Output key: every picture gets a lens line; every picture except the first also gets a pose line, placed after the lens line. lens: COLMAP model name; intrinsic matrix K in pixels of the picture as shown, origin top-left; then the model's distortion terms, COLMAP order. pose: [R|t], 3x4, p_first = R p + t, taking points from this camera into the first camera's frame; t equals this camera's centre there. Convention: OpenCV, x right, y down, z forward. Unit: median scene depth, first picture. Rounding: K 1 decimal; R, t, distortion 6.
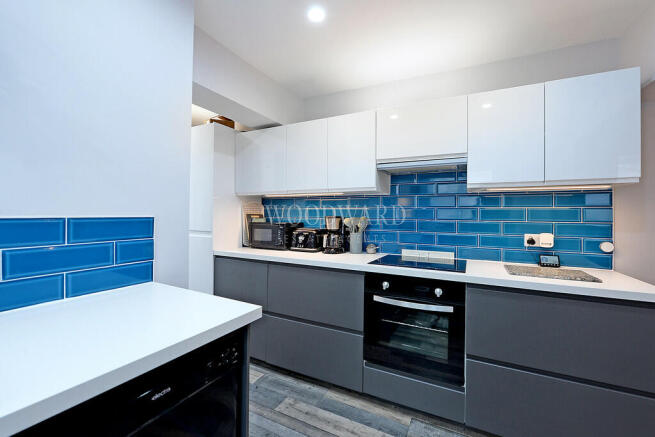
lens RADIAL K [[265.9, 0, 336.3], [0, 265.9, 220.4], [0, 0, 1]] dist [-0.003269, -0.000204]
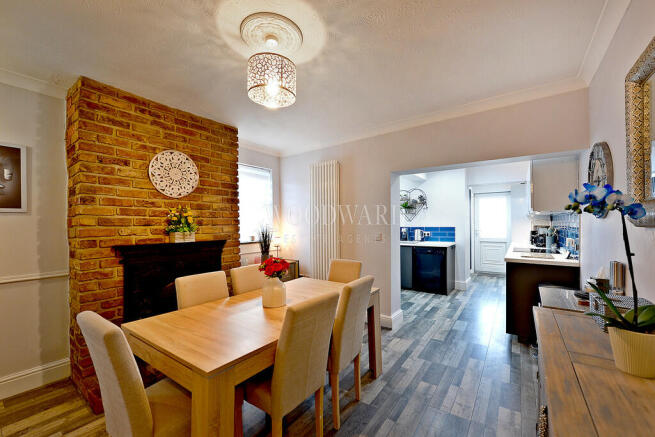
lens RADIAL K [[265.9, 0, 336.3], [0, 265.9, 220.4], [0, 0, 1]] dist [-0.003269, -0.000204]
pose [[-0.153282, -0.025521, -0.987853, 3.810480], [-0.019138, 0.999556, -0.022853, 0.016564], [0.987997, 0.015402, -0.153702, -0.225085]]
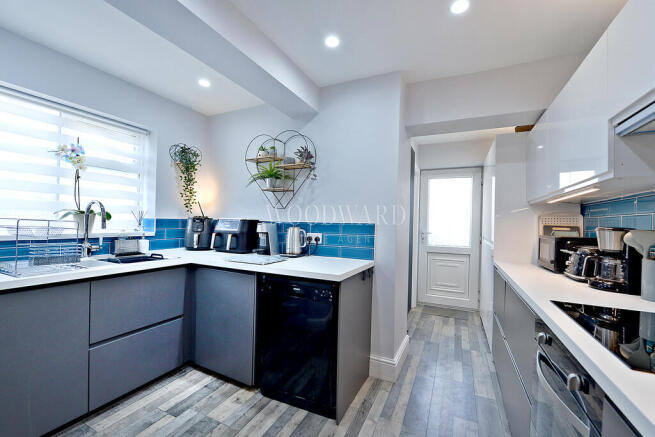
lens RADIAL K [[265.9, 0, 336.3], [0, 265.9, 220.4], [0, 0, 1]] dist [-0.003269, -0.000204]
pose [[0.024548, -0.020748, -0.999483, 1.057664], [-0.044858, 0.998755, -0.021835, 0.015536], [0.998692, 0.045371, 0.023587, 0.704168]]
